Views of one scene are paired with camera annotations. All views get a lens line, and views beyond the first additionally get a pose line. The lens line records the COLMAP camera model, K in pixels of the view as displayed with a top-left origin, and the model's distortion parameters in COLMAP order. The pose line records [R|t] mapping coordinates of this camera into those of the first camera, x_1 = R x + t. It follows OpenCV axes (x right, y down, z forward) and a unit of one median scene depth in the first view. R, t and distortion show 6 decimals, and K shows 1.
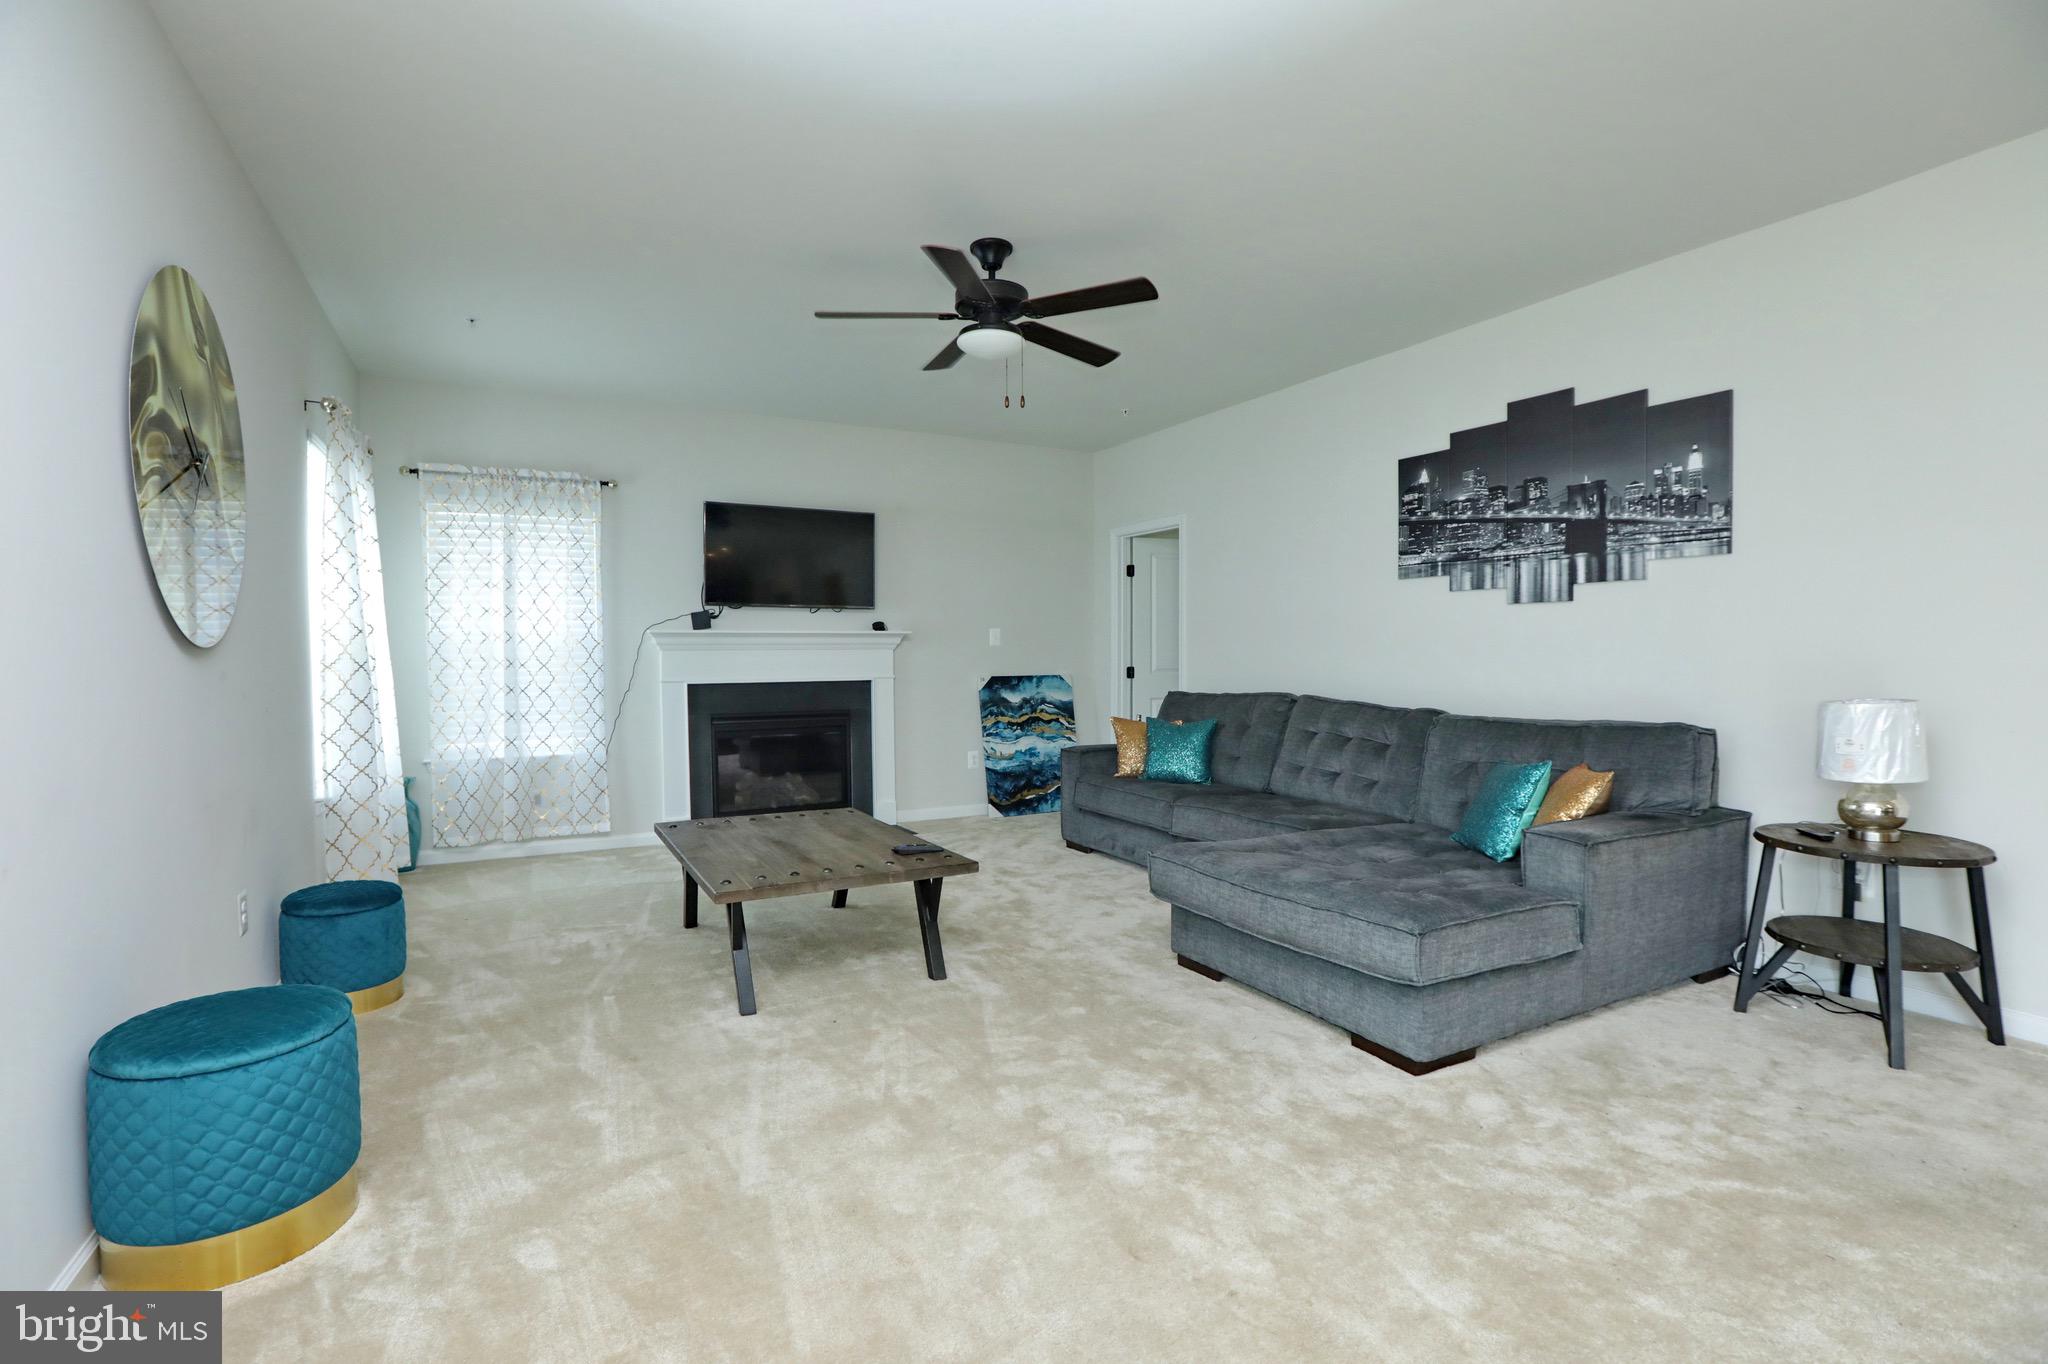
lens RADIAL K [[951.2, 0, 1024.0], [0, 951.2, 682.0], [0, 0, 1]] dist [-0.069032, 0.041350]
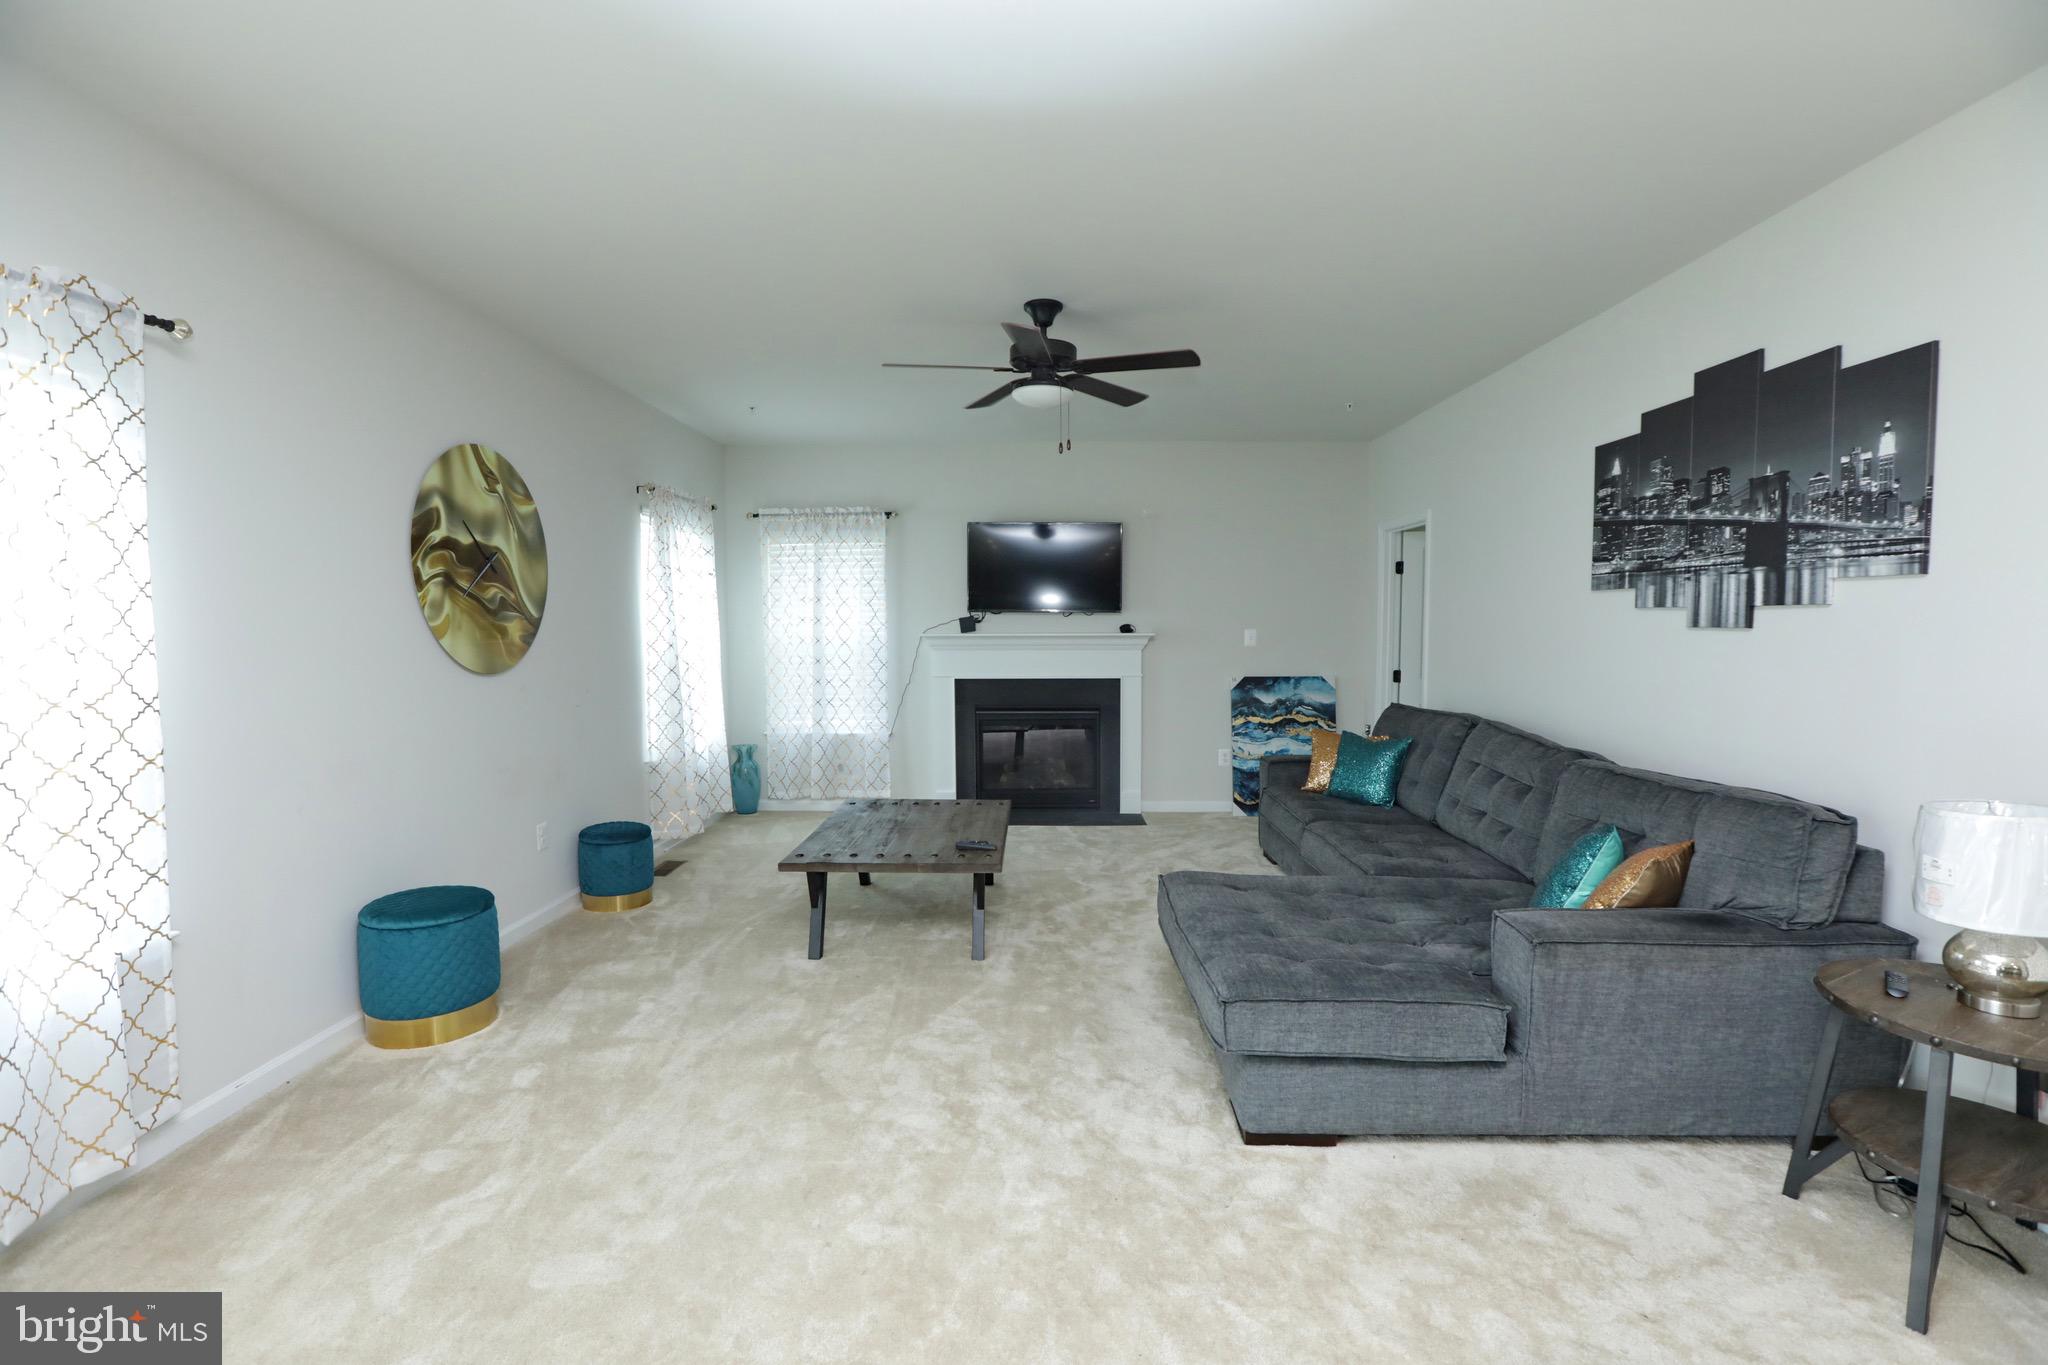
lens RADIAL K [[939.6, 0, 1018.3], [0, 939.6, 680.1], [0, 0, 1]] dist [-0.042388, 0.020025]
pose [[0.864209, 0.033616, -0.502009, 0.435519], [-0.016664, 0.999130, 0.038218, -0.061252], [0.502857, -0.024663, 0.864018, 0.032139]]
